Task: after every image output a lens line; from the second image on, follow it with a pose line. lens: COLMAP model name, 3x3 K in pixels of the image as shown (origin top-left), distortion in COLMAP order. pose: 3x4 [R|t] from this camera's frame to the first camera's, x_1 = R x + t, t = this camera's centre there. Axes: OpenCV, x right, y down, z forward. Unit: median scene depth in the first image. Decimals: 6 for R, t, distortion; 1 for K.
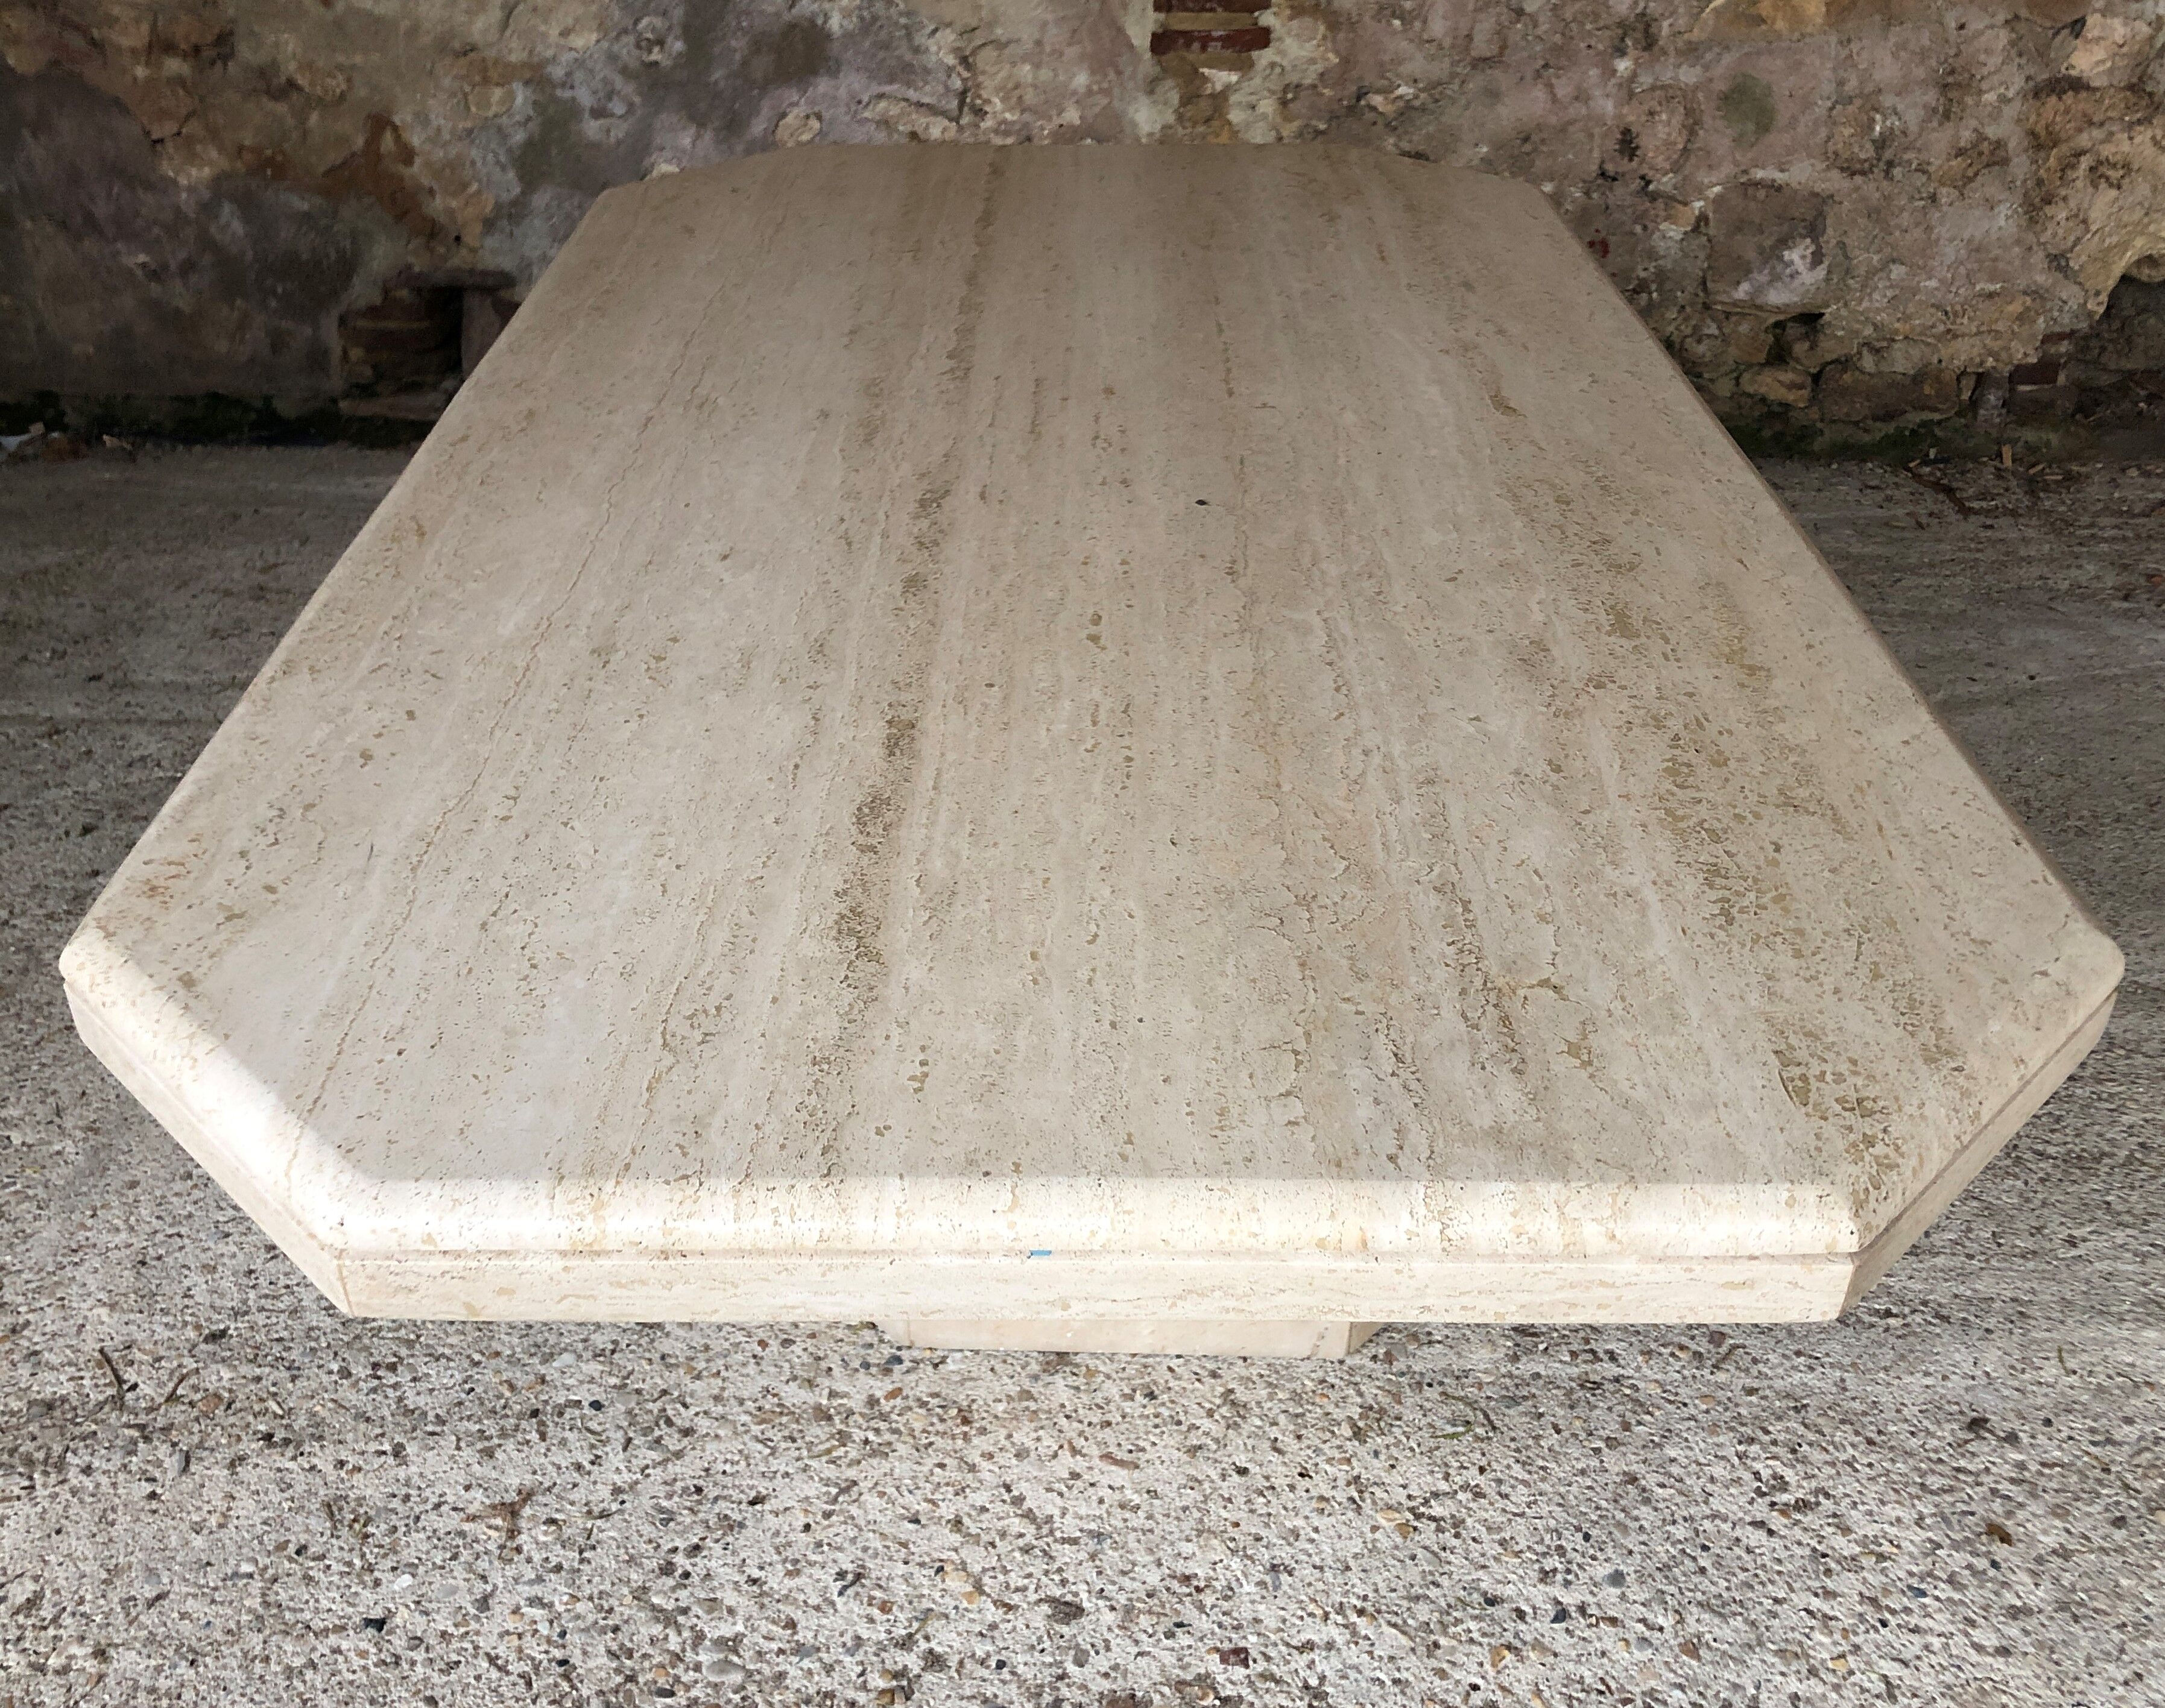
lens RADIAL K [[2012.8, 0, 1040.7], [0, 2012.8, 873.5], [0, 0, 1]] dist [0.011149, 0.000000]
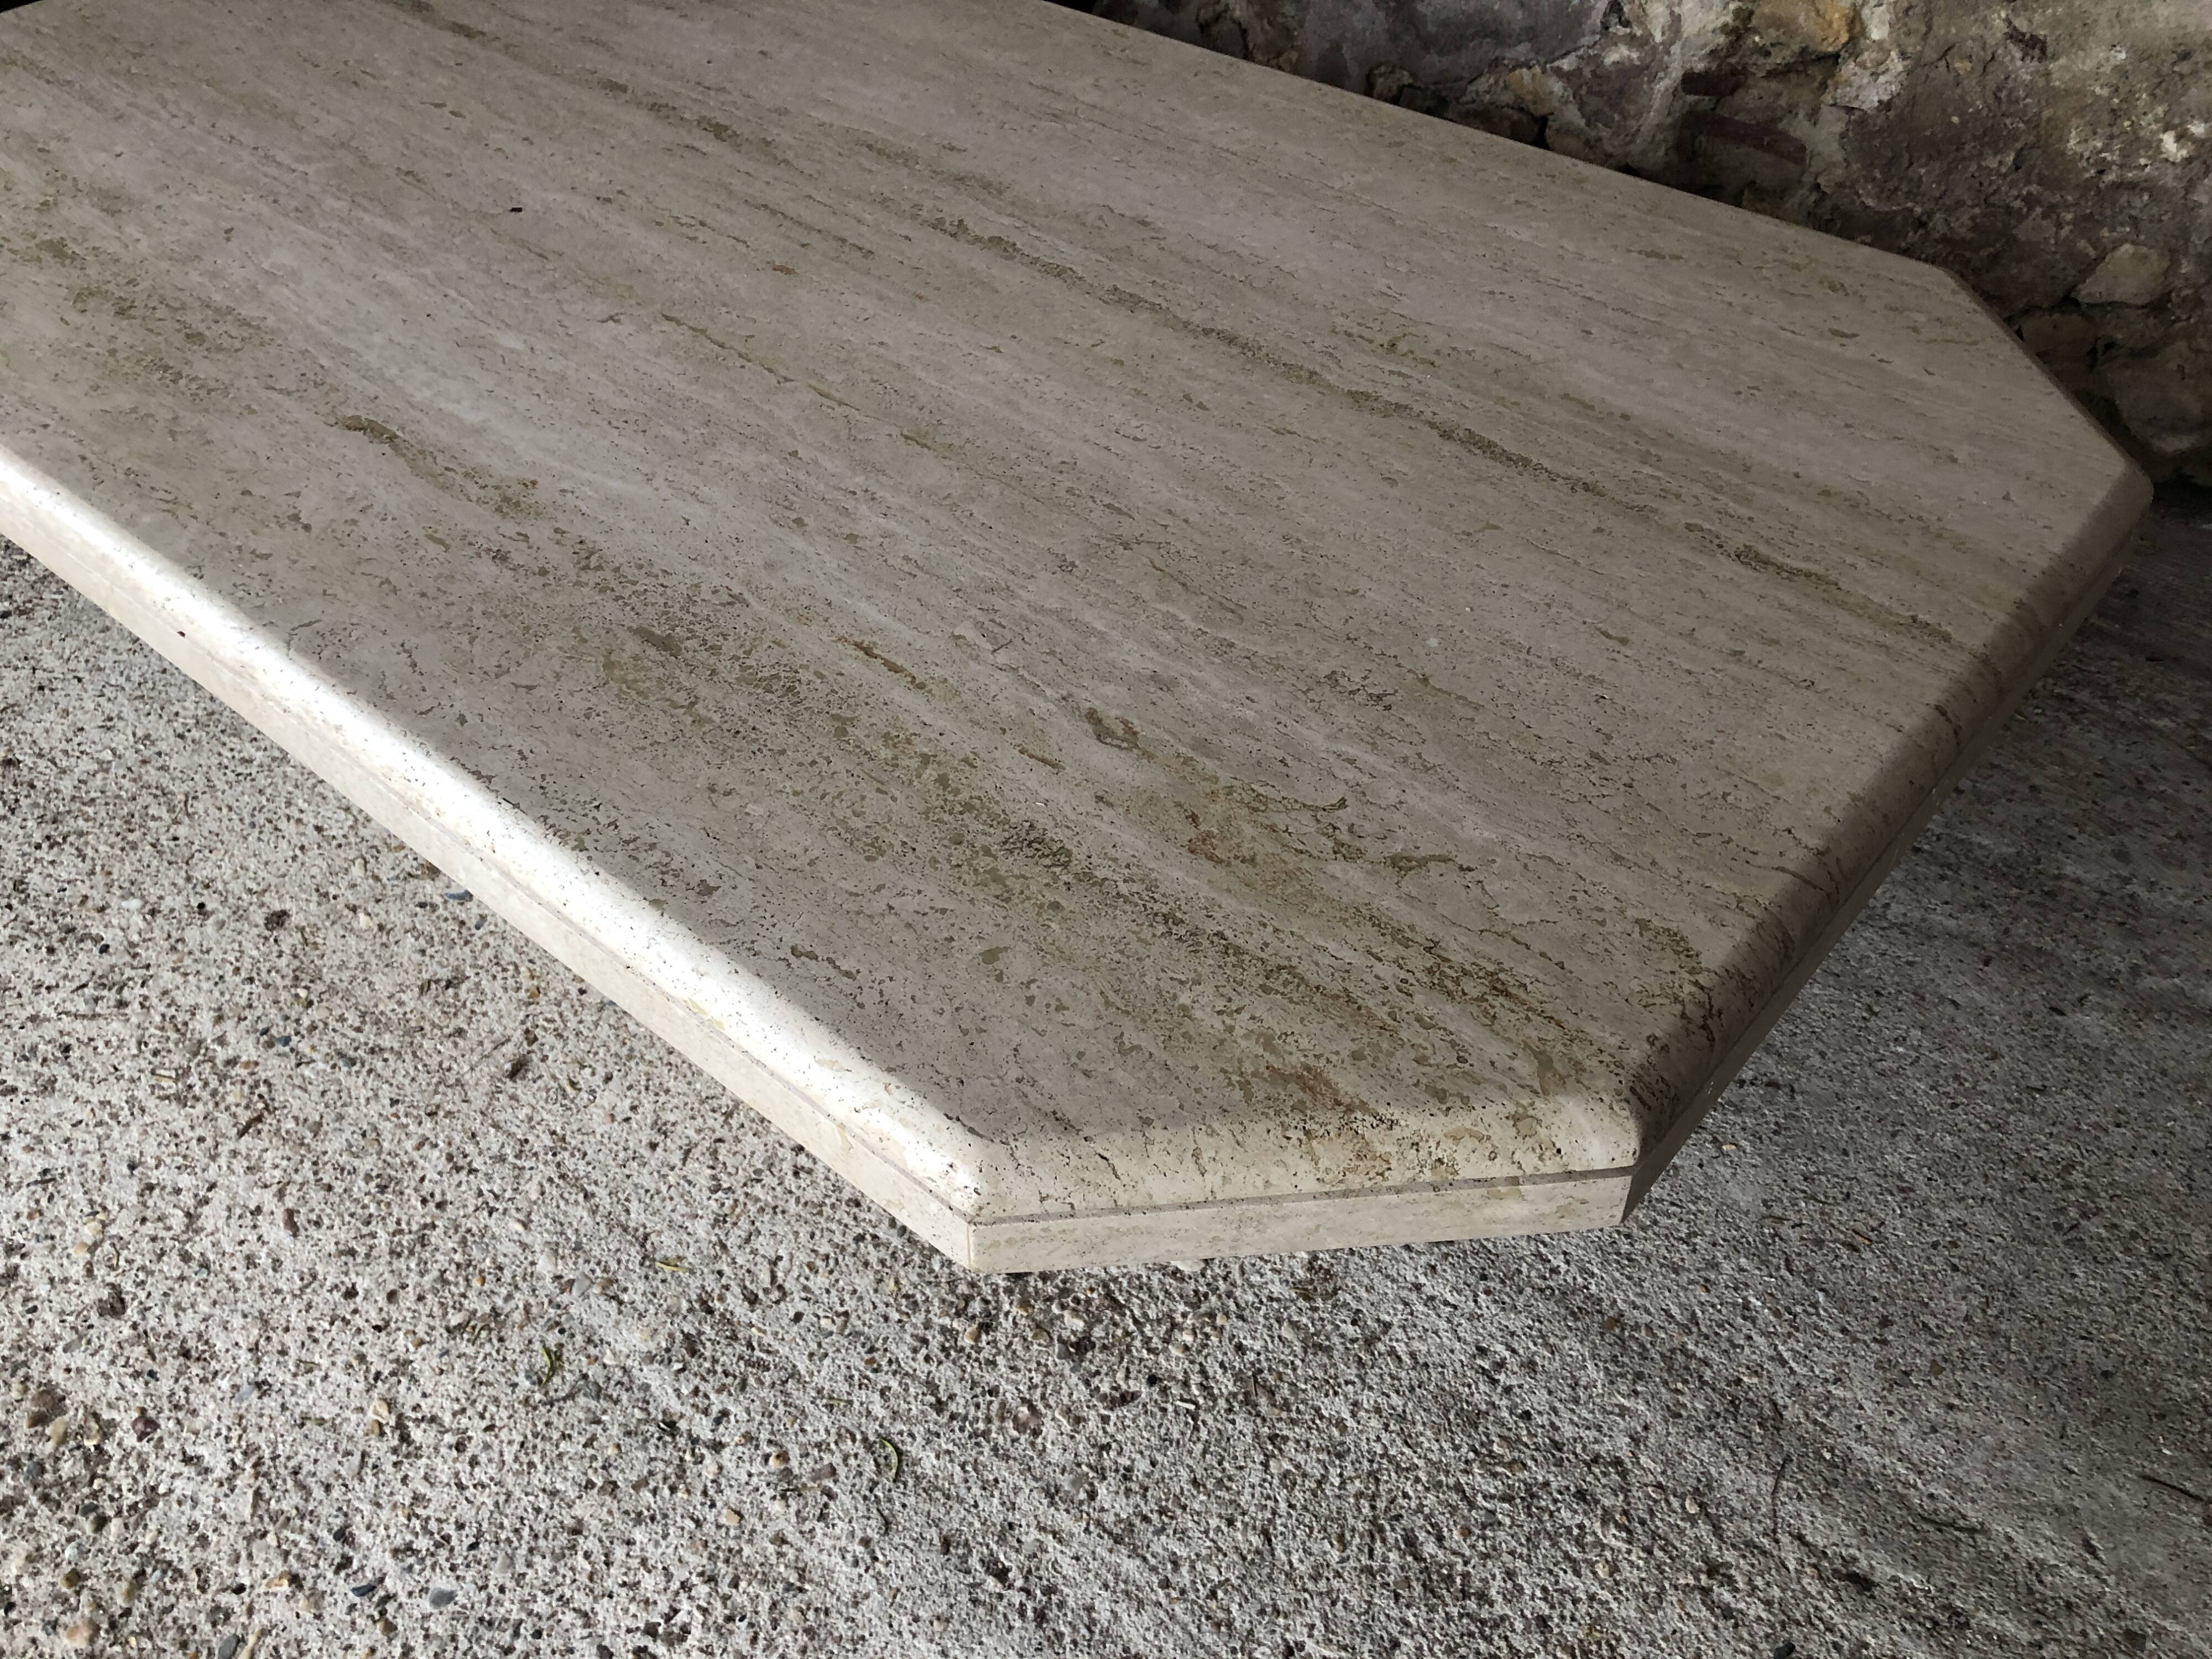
lens RADIAL K [[1830.9, 0, 1093.2], [0, 1830.9, 815.4], [0, 0, 1]] dist [0.022014, -0.018709]
pose [[0.767081, 0.433610, -0.472831, 0.707978], [-0.345285, 0.900199, 0.265367, -0.297045], [0.540708, -0.040297, 0.840245, 0.407308]]
